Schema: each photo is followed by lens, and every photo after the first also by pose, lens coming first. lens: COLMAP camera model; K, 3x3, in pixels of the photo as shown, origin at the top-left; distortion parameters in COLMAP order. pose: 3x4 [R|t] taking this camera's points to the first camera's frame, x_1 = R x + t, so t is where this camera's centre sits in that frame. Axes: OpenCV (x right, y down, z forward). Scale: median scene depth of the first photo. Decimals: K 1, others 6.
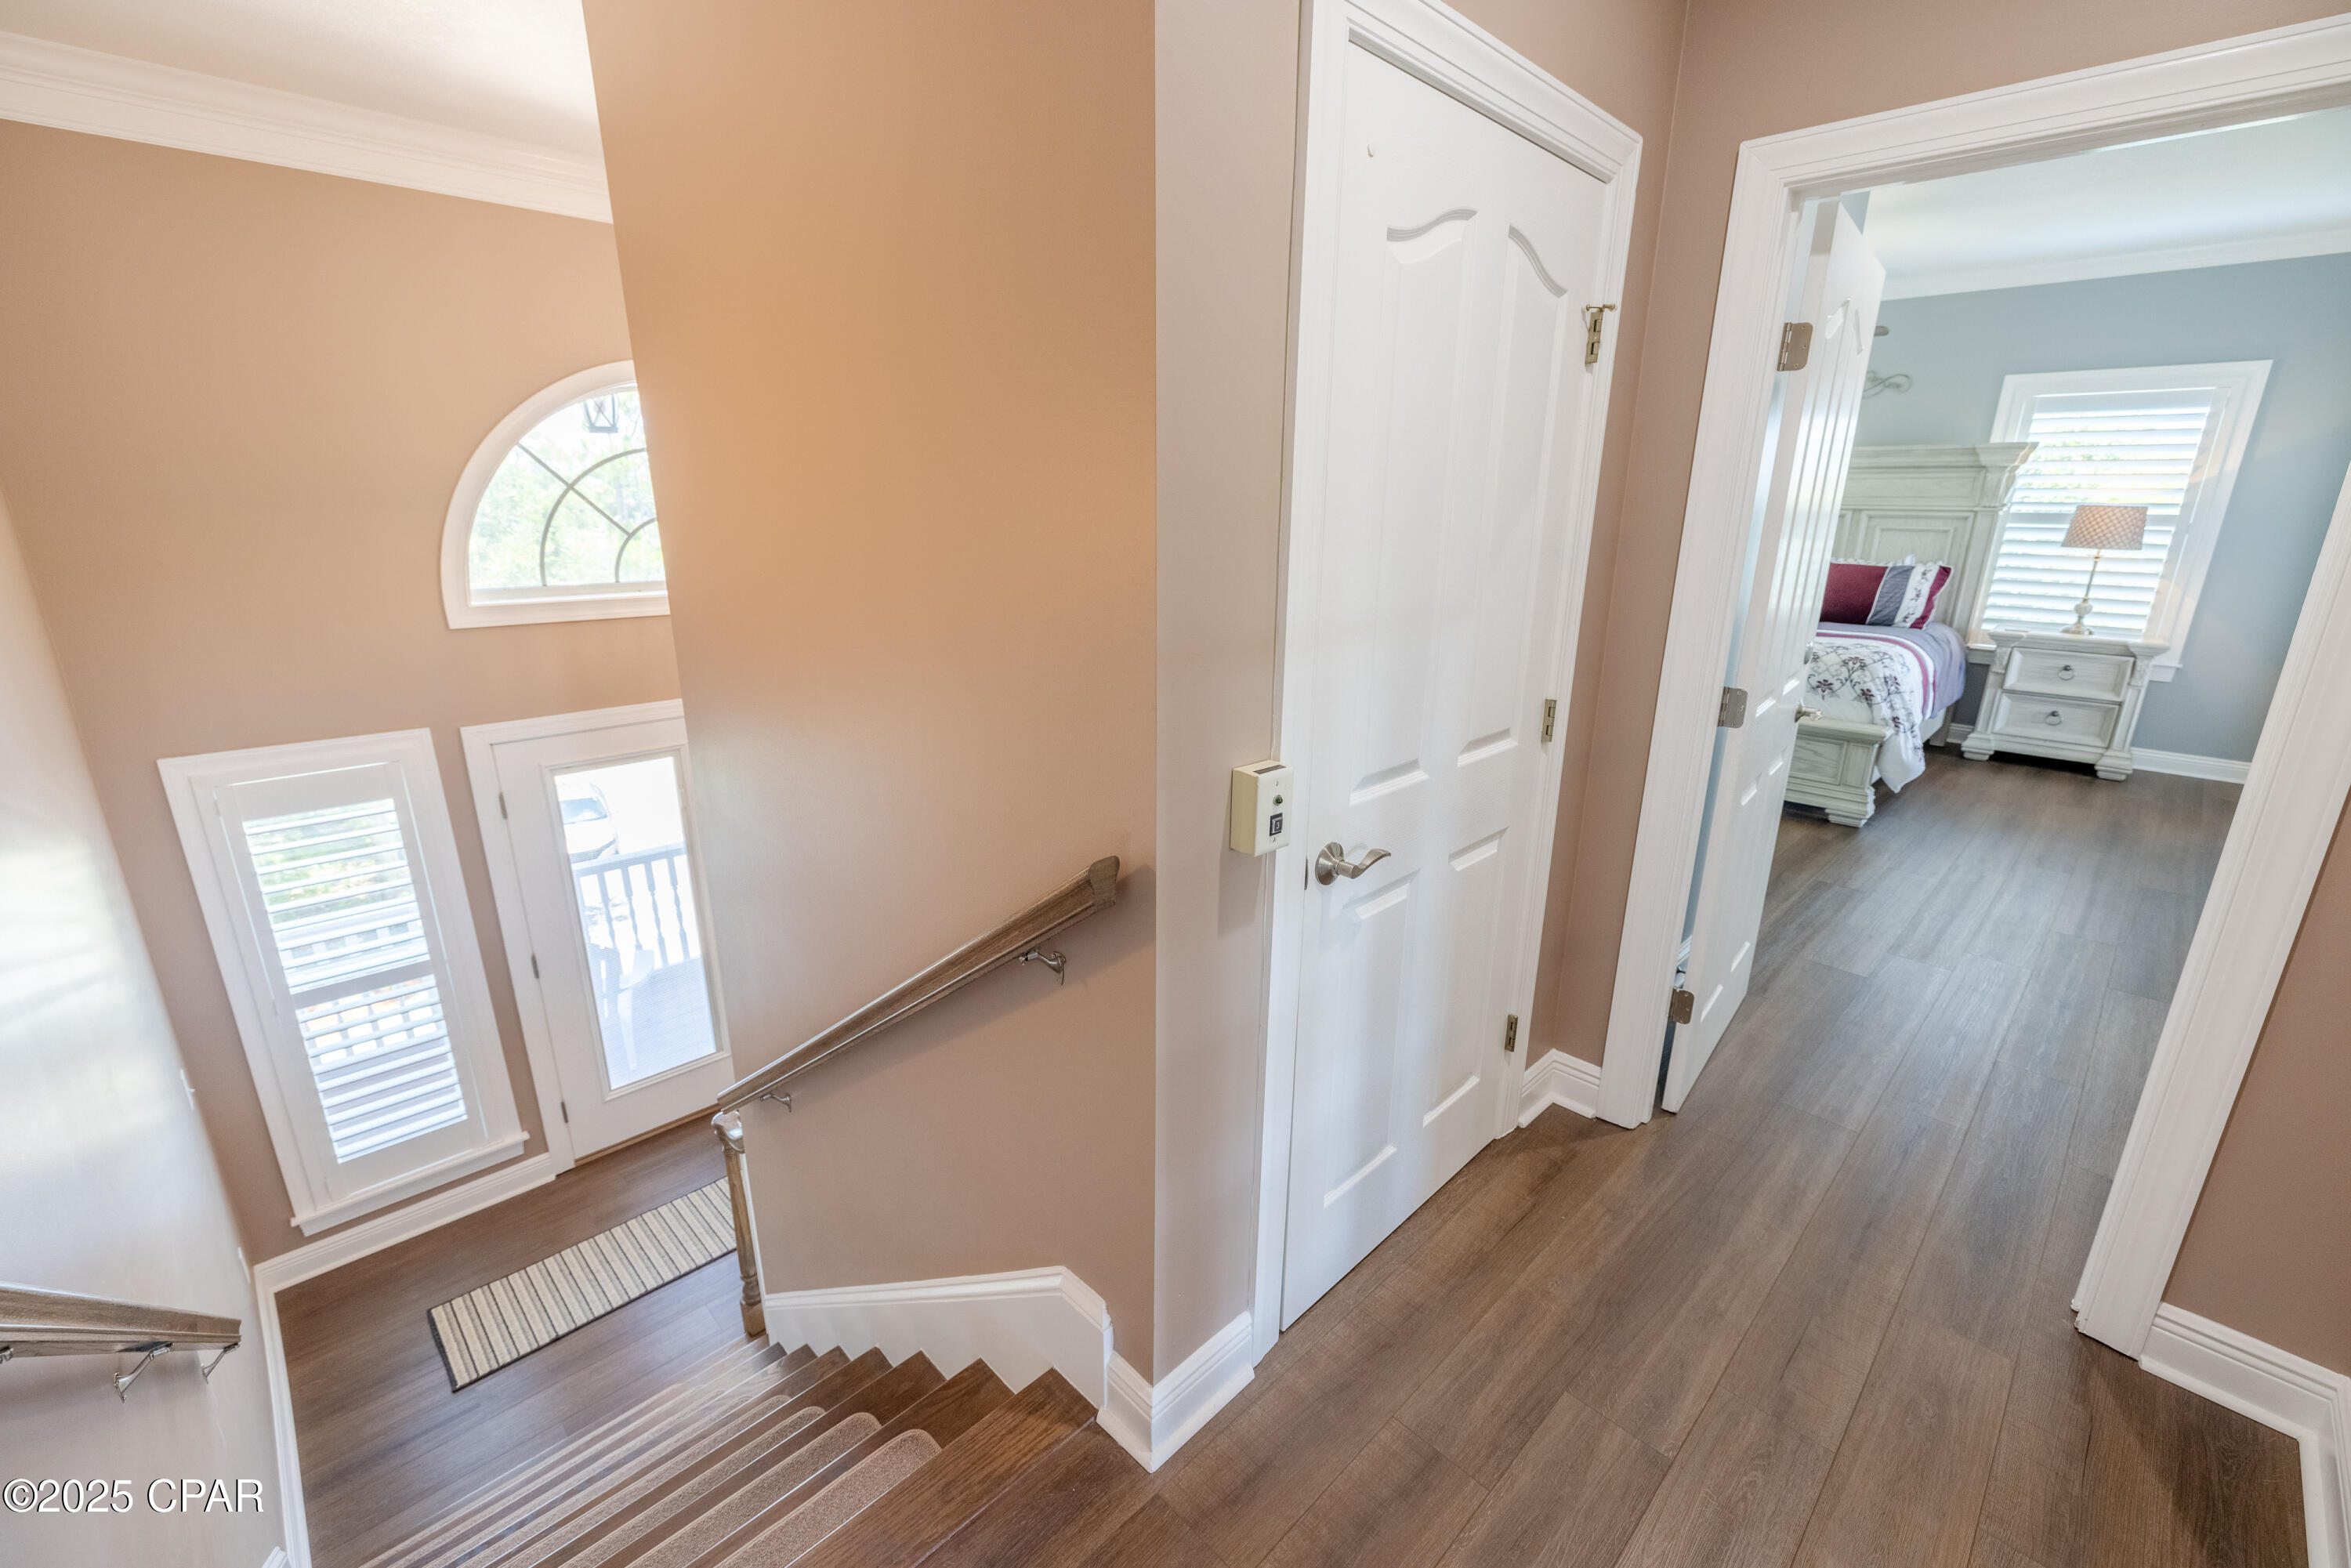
lens RADIAL K [[984.5, 0, 1173.4], [0, 984.5, 788.1], [0, 0, 1]] dist [0.001238, -0.000087]
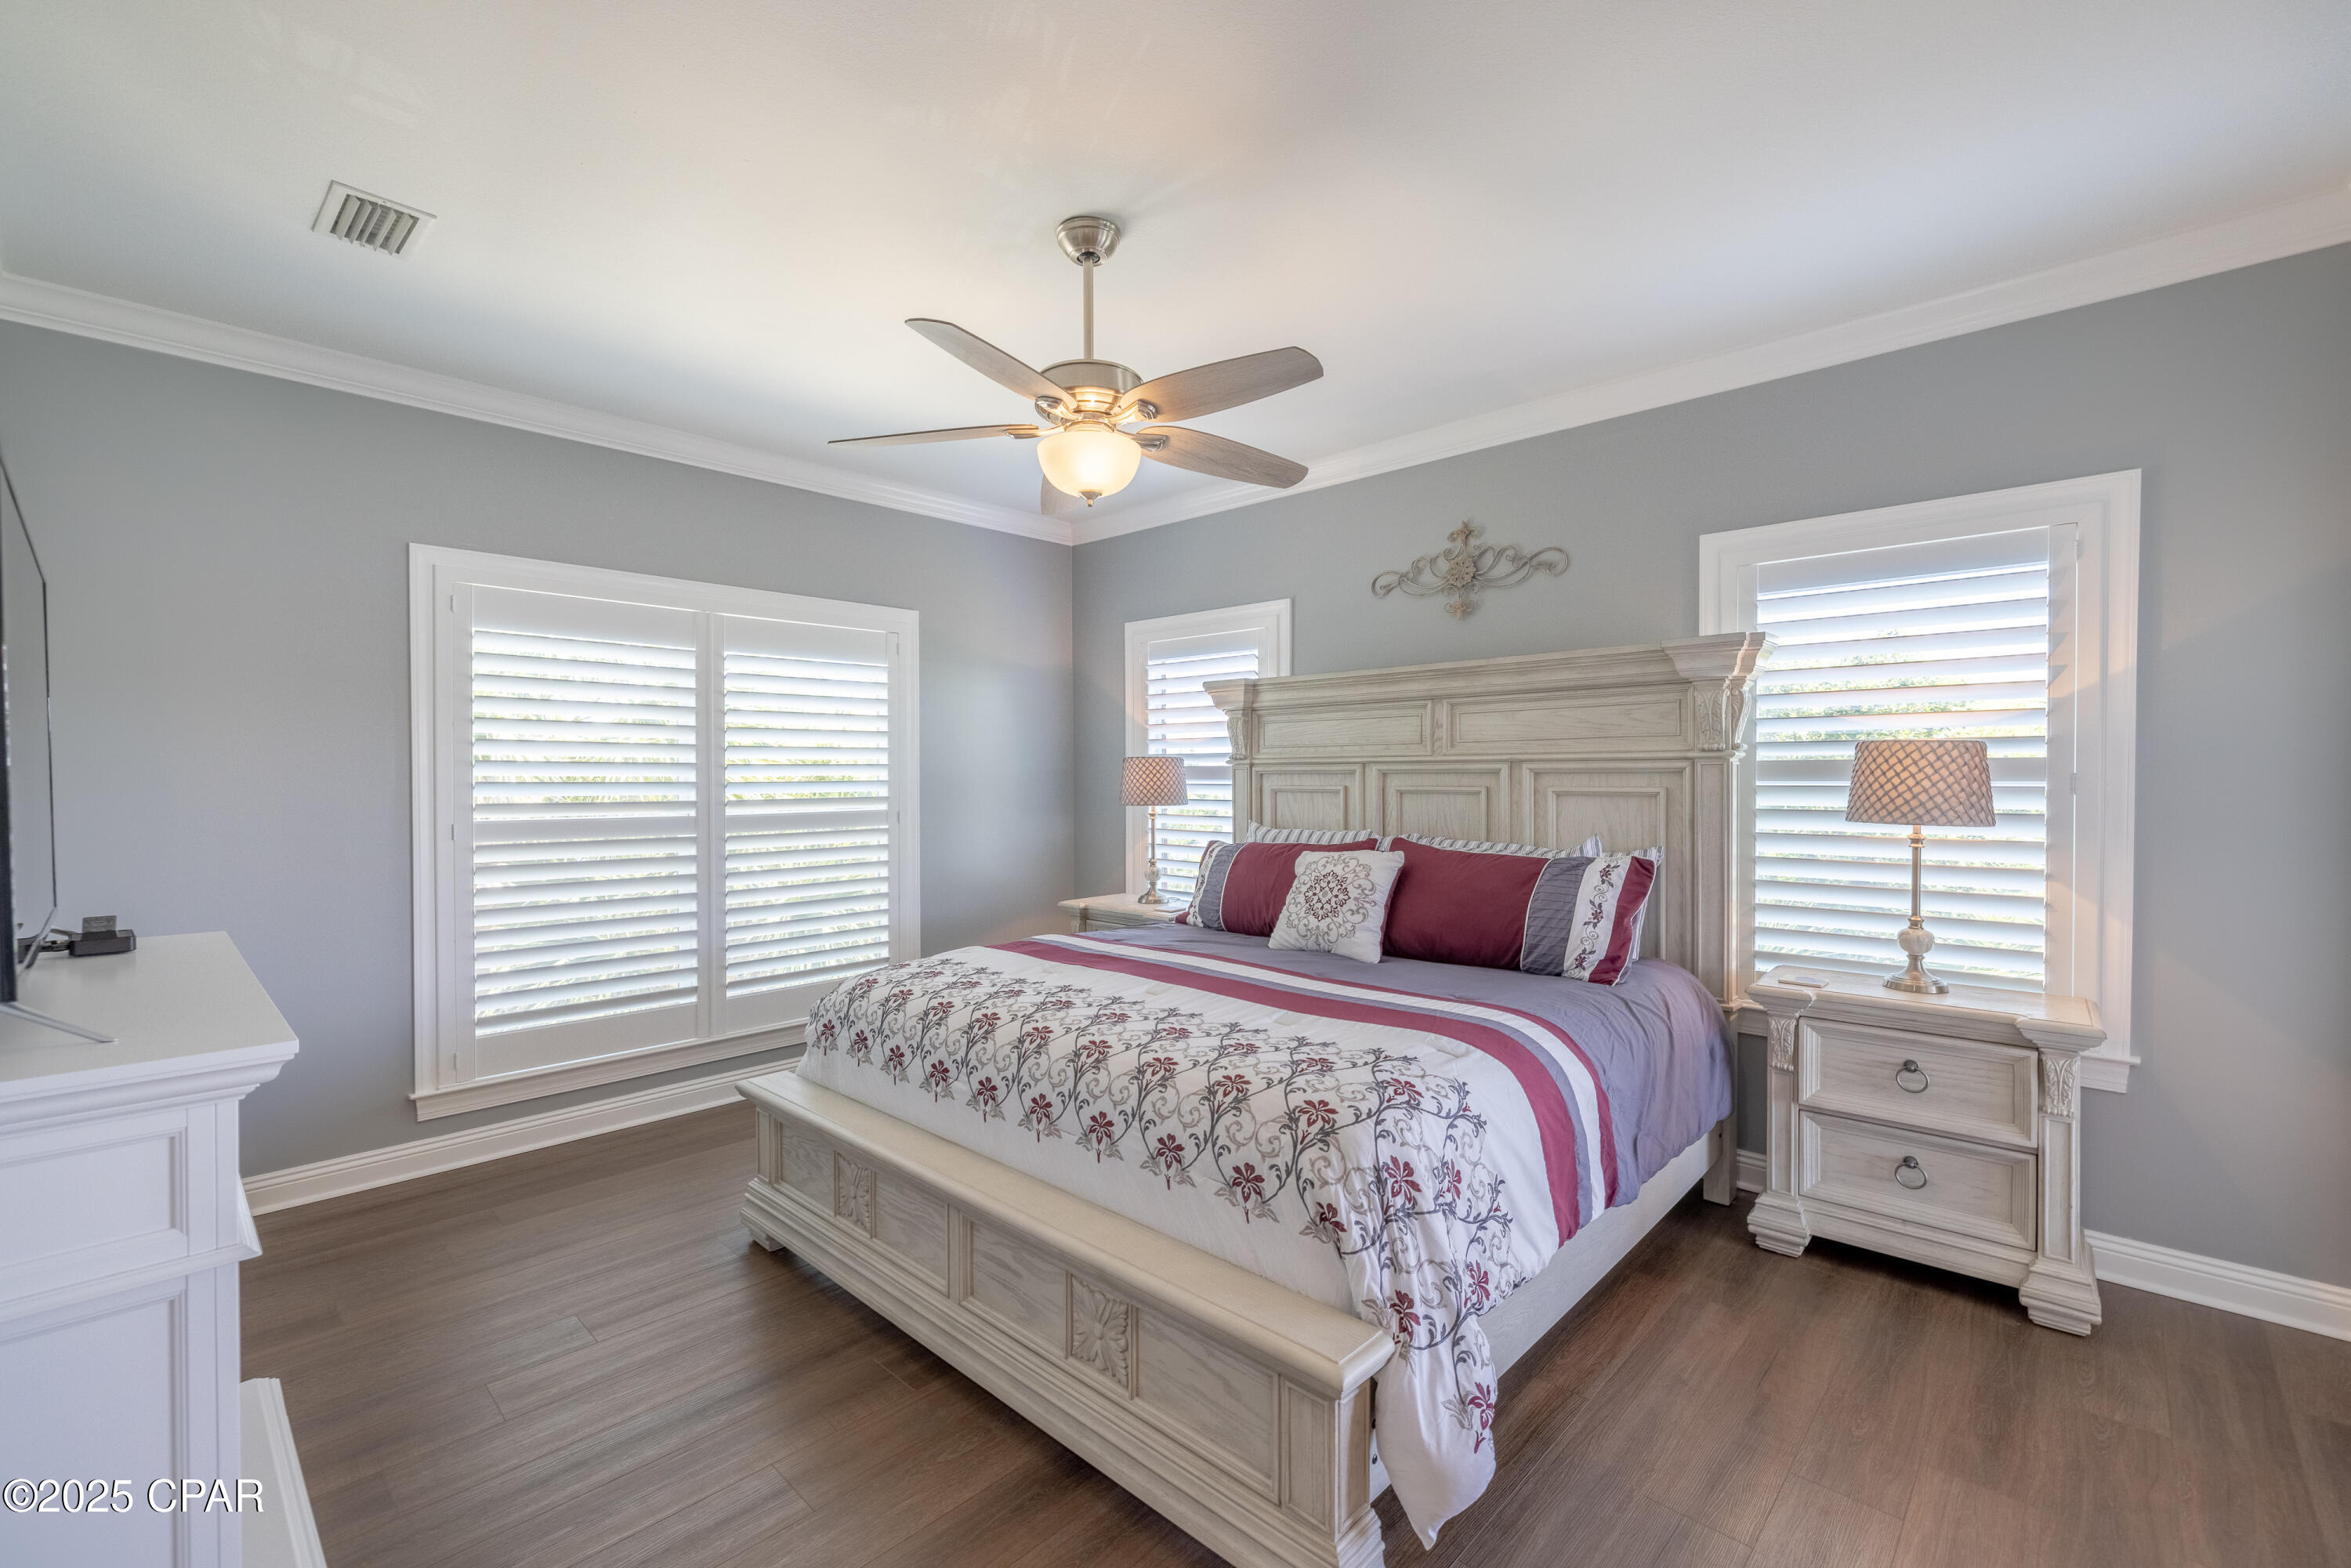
lens RADIAL K [[984.5, 0, 1176.6], [0, 984.5, 784.9], [0, 0, 1]] dist [0.001238, -0.000087]
pose [[0.999219, -0.004969, 0.039199, 0.530158], [0.015875, 0.958962, -0.283089, -0.122234], [-0.036184, 0.283491, 0.958292, 0.513050]]
